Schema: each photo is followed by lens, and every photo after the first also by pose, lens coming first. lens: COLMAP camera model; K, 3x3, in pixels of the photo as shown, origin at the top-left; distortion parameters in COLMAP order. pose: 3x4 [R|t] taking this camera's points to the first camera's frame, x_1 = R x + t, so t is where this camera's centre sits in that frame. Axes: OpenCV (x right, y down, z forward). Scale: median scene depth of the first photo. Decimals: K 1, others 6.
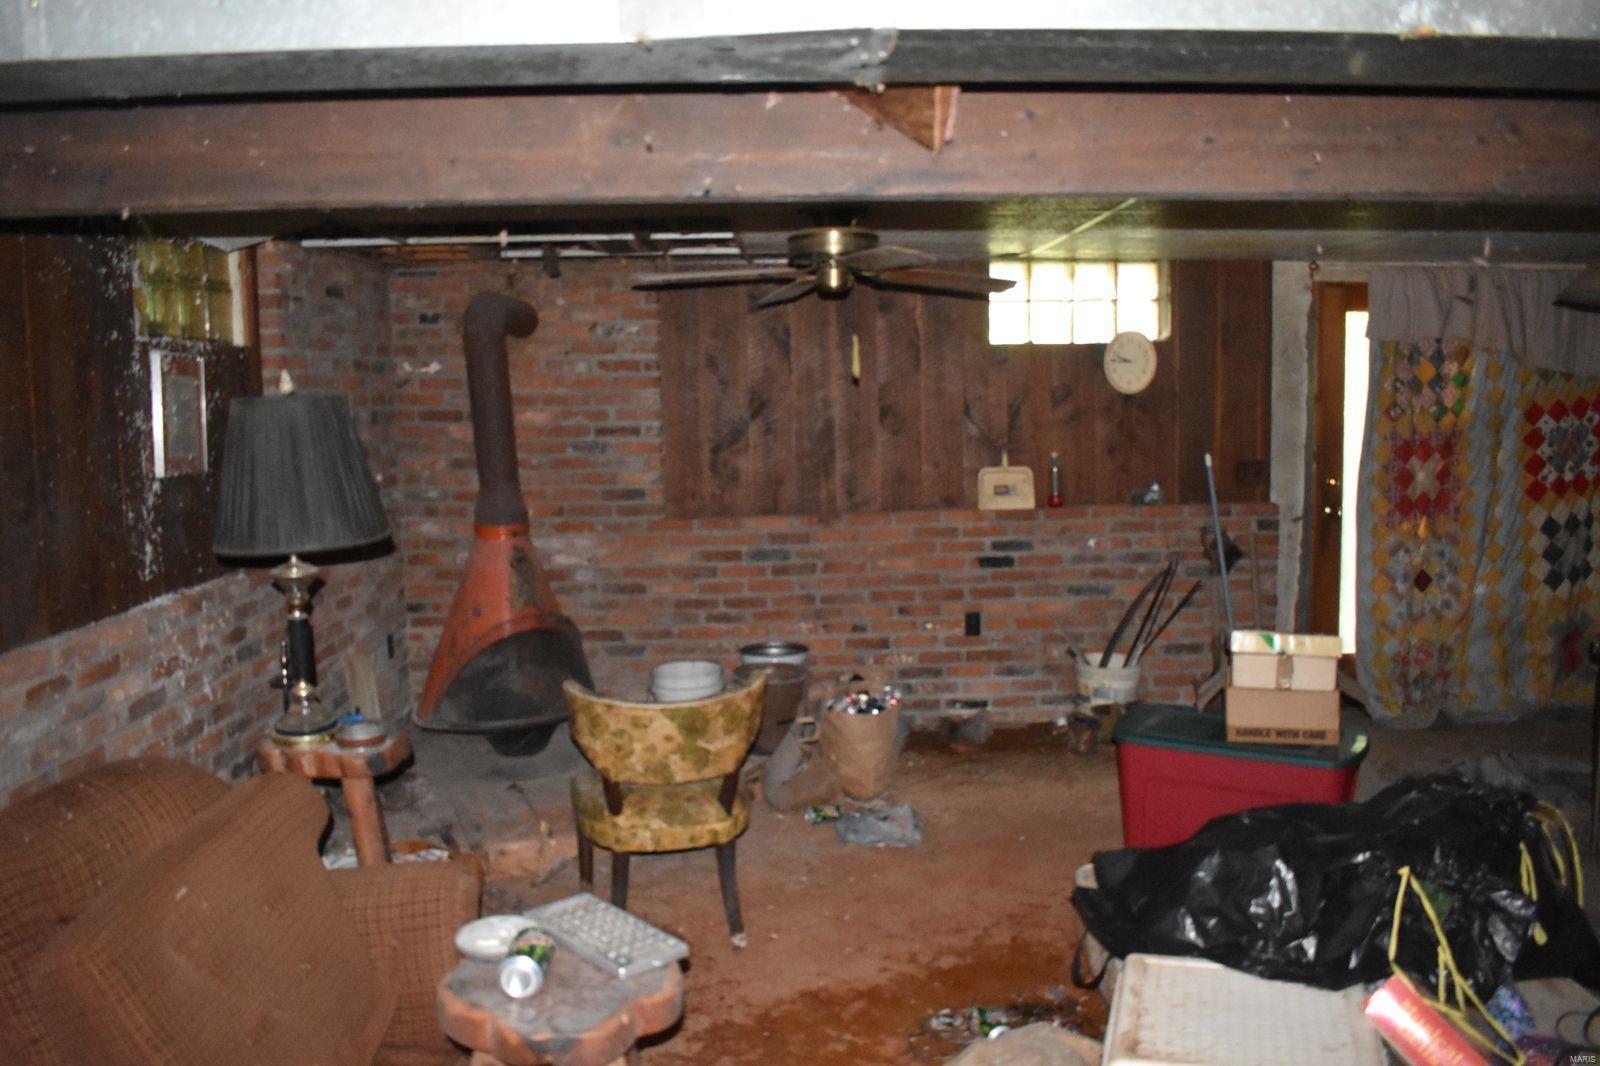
lens RADIAL K [[1238.7, 0, 801.9], [0, 1238.7, 529.1], [0, 0, 1]] dist [-0.097936, 0.010779]
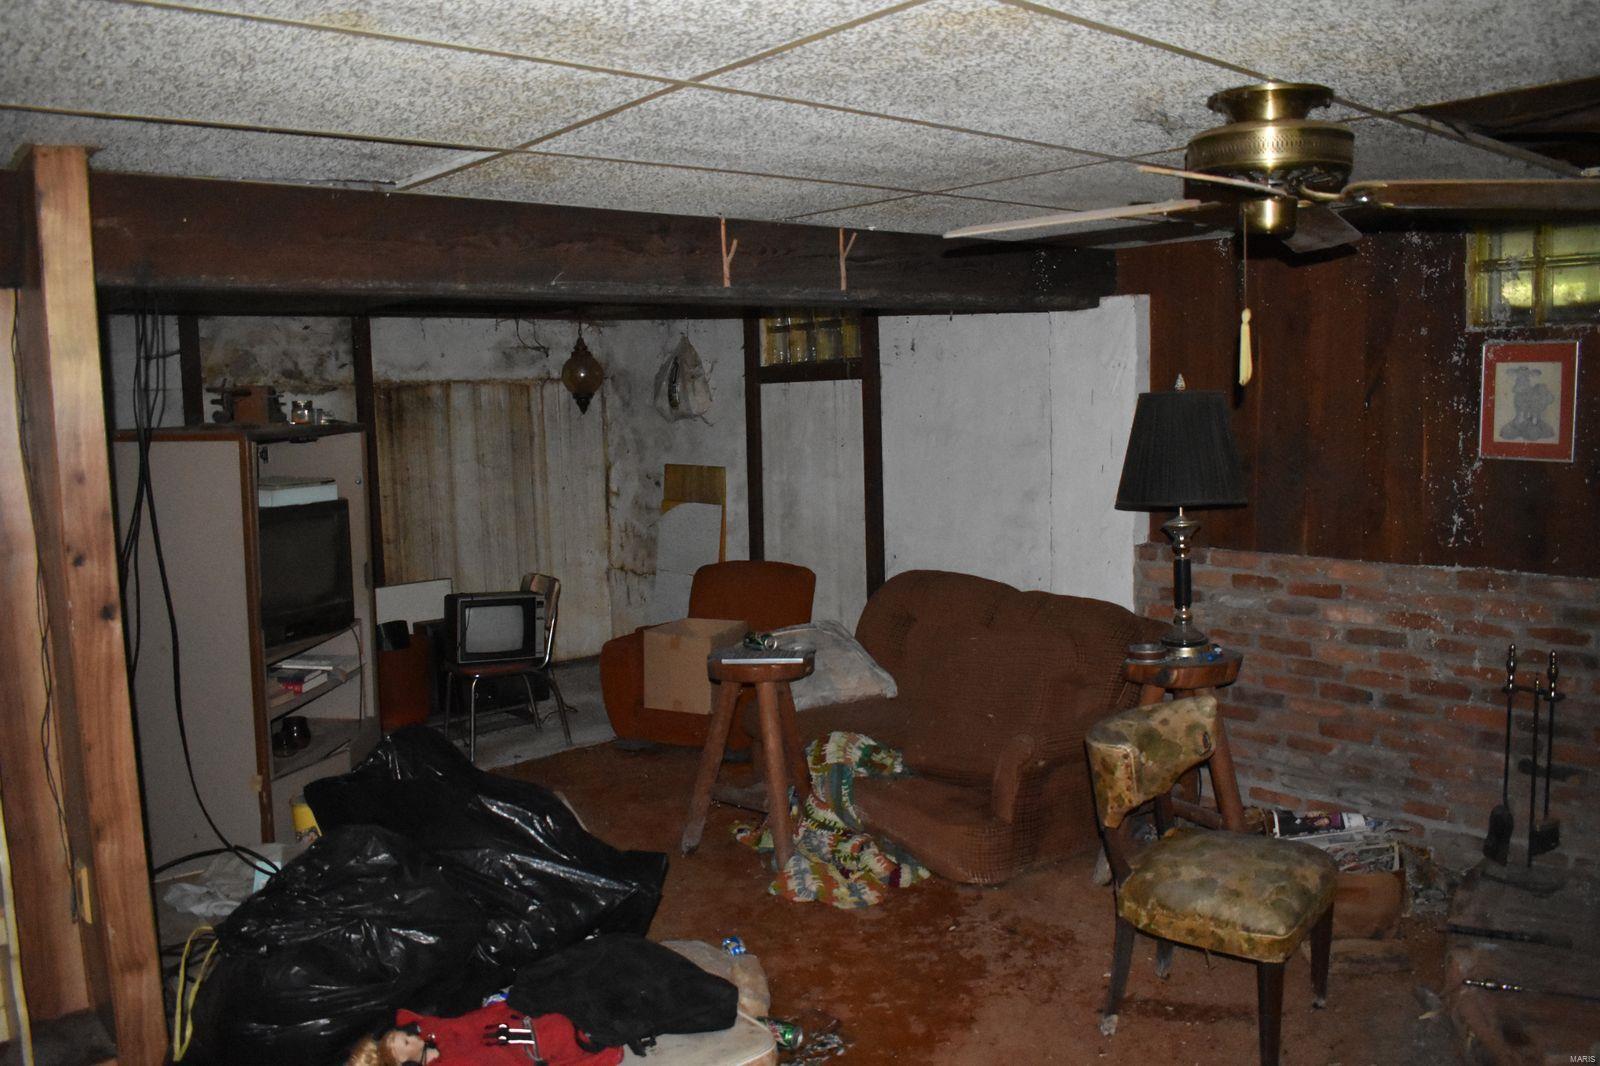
lens RADIAL K [[1238.7, 0, 801.9], [0, 1238.7, 529.1], [0, 0, 1]] dist [-0.097936, 0.010779]
pose [[-0.738716, 0.112446, -0.664571, 0.648572], [-0.039673, 0.977022, 0.209412, -0.185362], [0.672848, 0.181062, -0.717281, 1.408832]]
